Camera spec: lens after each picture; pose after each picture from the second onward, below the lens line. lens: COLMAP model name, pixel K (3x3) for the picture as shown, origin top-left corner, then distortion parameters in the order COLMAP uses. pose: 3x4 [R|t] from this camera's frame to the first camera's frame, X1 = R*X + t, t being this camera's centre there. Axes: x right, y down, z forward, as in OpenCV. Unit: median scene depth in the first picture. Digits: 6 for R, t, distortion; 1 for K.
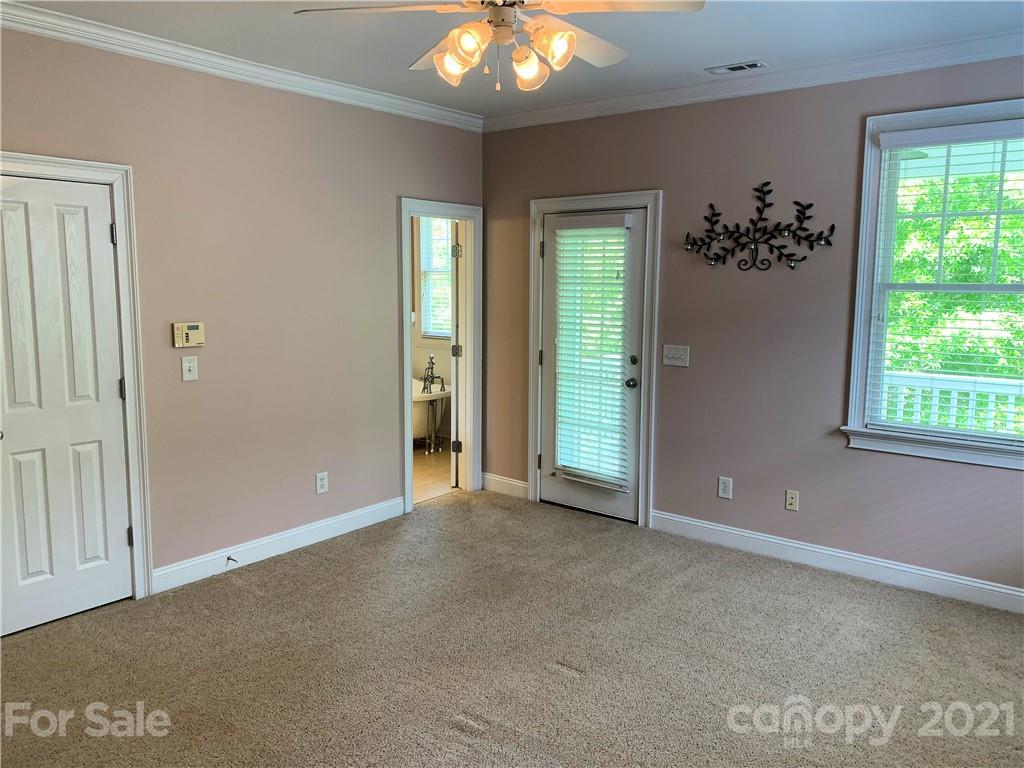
lens RADIAL K [[799.4, 0, 510.3], [0, 799.4, 387.2], [0, 0, 1]] dist [0.063279, -0.037759]
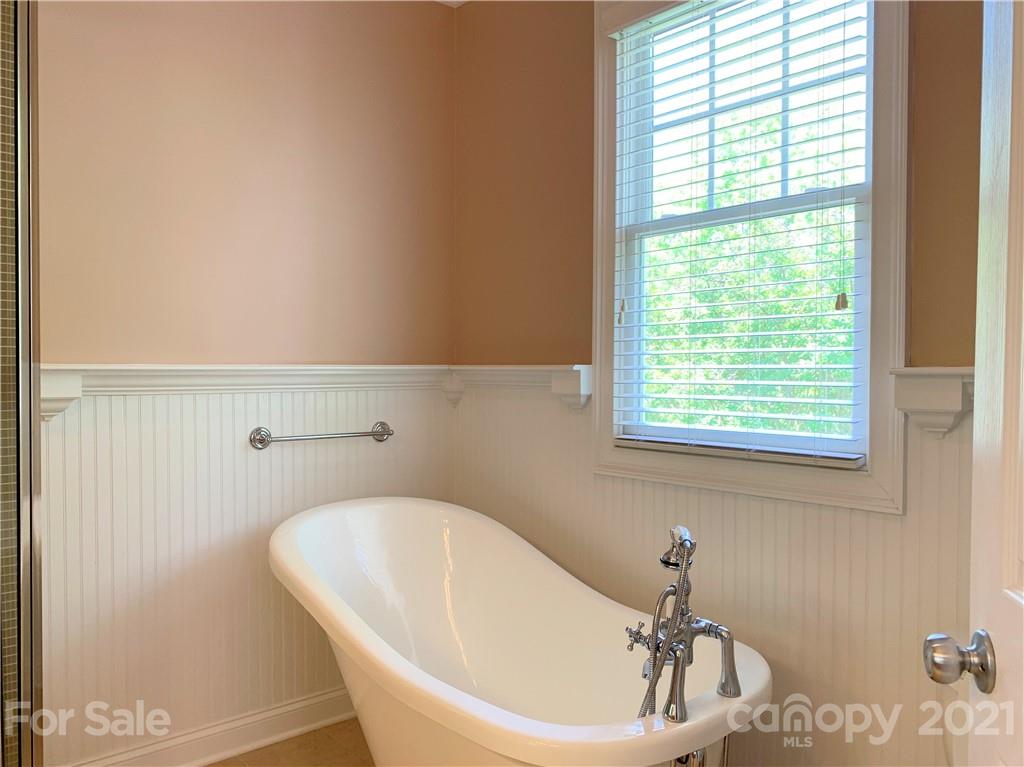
lens RADIAL K [[799.4, 0, 511.8], [0, 799.4, 384.3], [0, 0, 1]] dist [0.063279, -0.037759]
pose [[0.983801, -0.002625, -0.179246, -0.053565], [-0.018251, 0.993230, -0.114720, -0.028029], [0.178334, 0.116134, 0.977093, 0.391001]]
